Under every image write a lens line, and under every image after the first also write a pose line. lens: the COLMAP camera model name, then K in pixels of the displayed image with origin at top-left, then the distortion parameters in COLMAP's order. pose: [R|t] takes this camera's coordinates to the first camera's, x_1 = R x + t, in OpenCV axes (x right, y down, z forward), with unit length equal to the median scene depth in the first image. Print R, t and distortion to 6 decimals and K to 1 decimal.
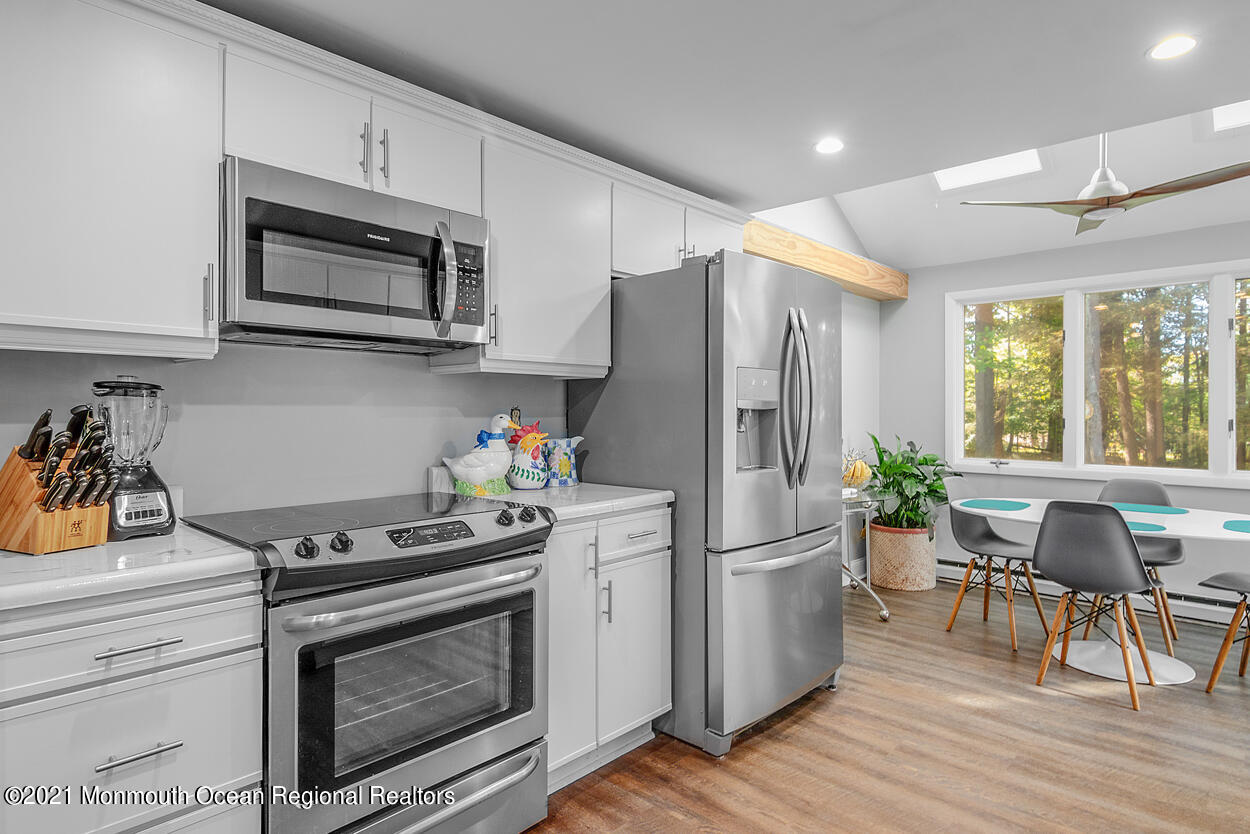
lens RADIAL K [[683.5, 0, 633.1], [0, 683.5, 409.7], [0, 0, 1]] dist [0.024608, -0.009519]
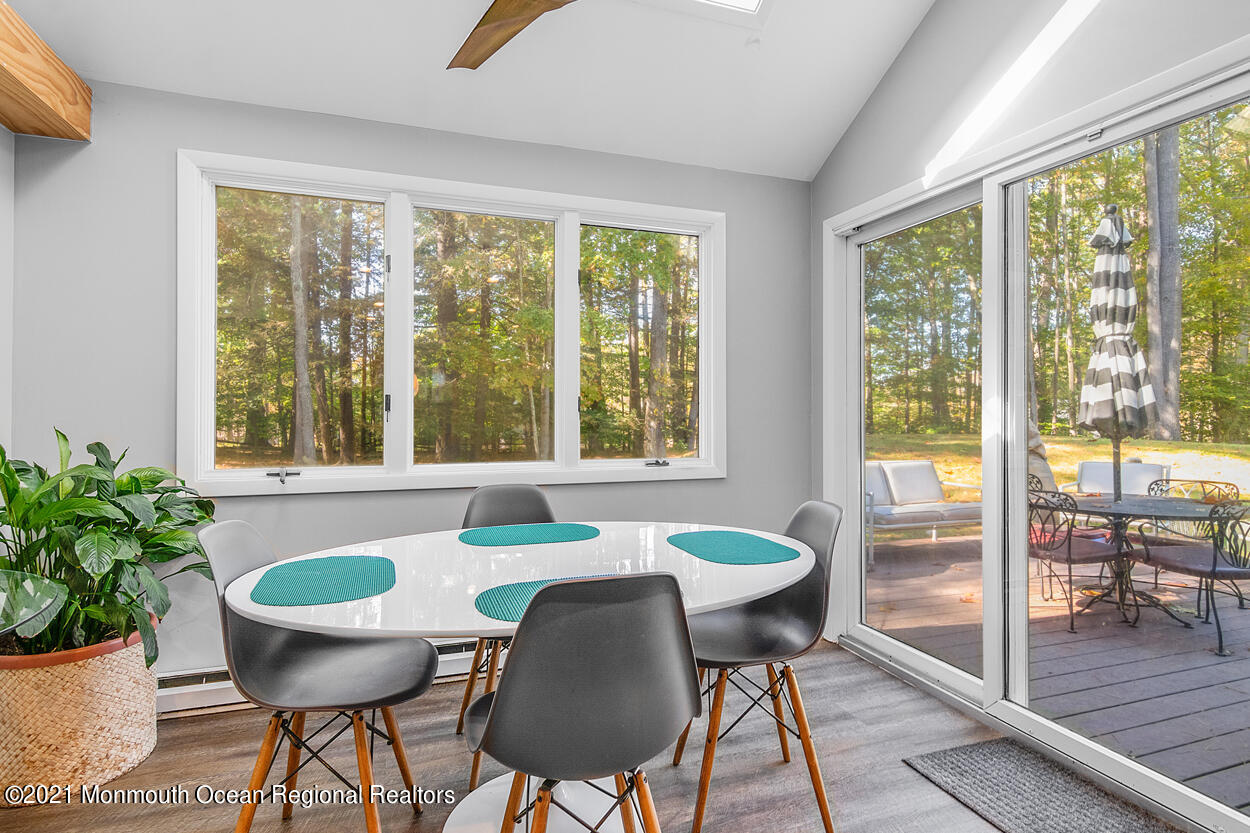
lens RADIAL K [[636.8, 0, 624.7], [0, 636.8, 407.2], [0, 0, 1]] dist [0.016018, -0.008914]
pose [[0.466157, 0.002664, 0.884698, 0.349658], [-0.004428, 0.999990, -0.000678, 0.038233], [-0.884691, -0.003602, 0.466164, 0.897592]]
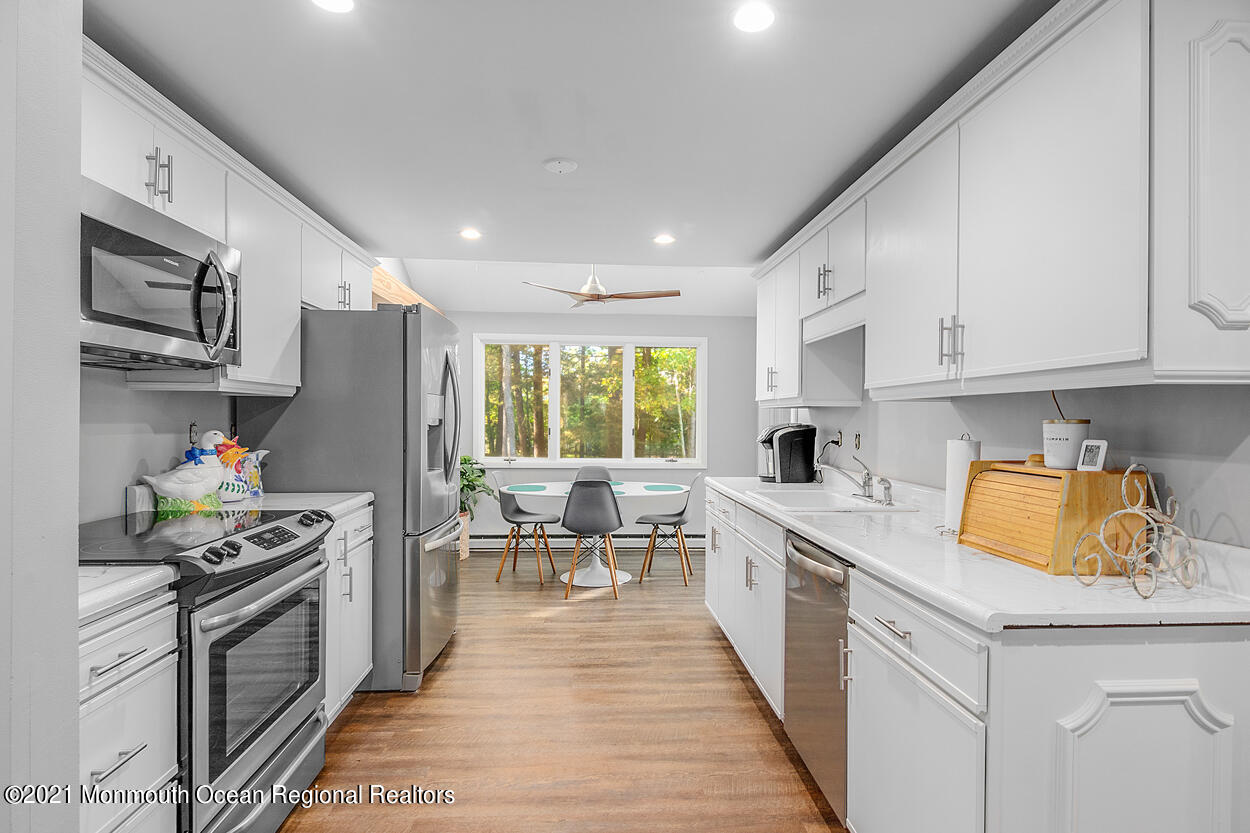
lens RADIAL K [[636.8, 0, 629.0], [0, 636.8, 422.5], [0, 0, 1]] dist [0.016018, -0.008914]
pose [[0.686456, 0.002206, 0.727168, -0.429041], [-0.009428, 0.999938, 0.005867, -0.016025], [-0.727110, -0.010884, 0.686434, -0.113170]]
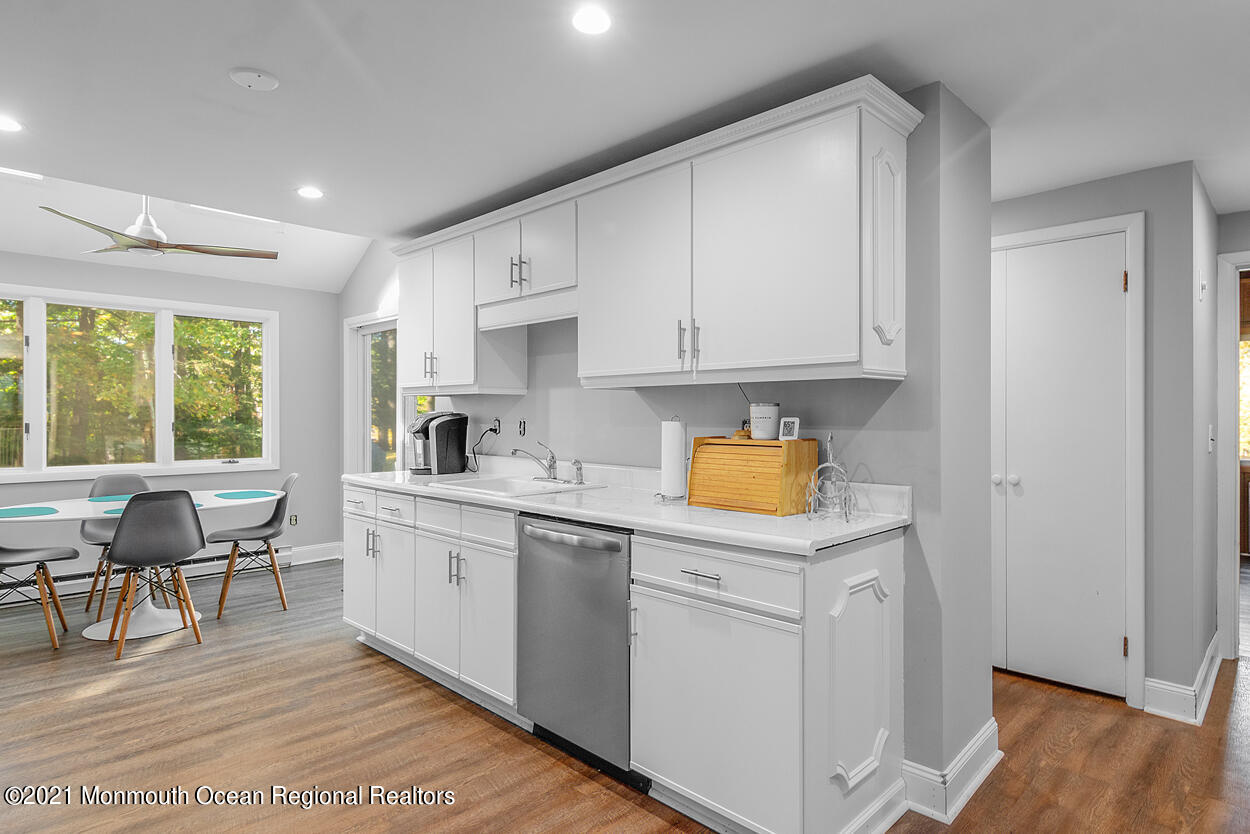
lens RADIAL K [[683.5, 0, 617.9], [0, 683.5, 410.6], [0, 0, 1]] dist [0.024608, -0.009519]
pose [[0.040909, 0.007515, 0.999135, -0.588609], [-0.003116, 0.999968, -0.007394, -0.002577], [-0.999158, -0.002811, 0.040931, 0.159067]]
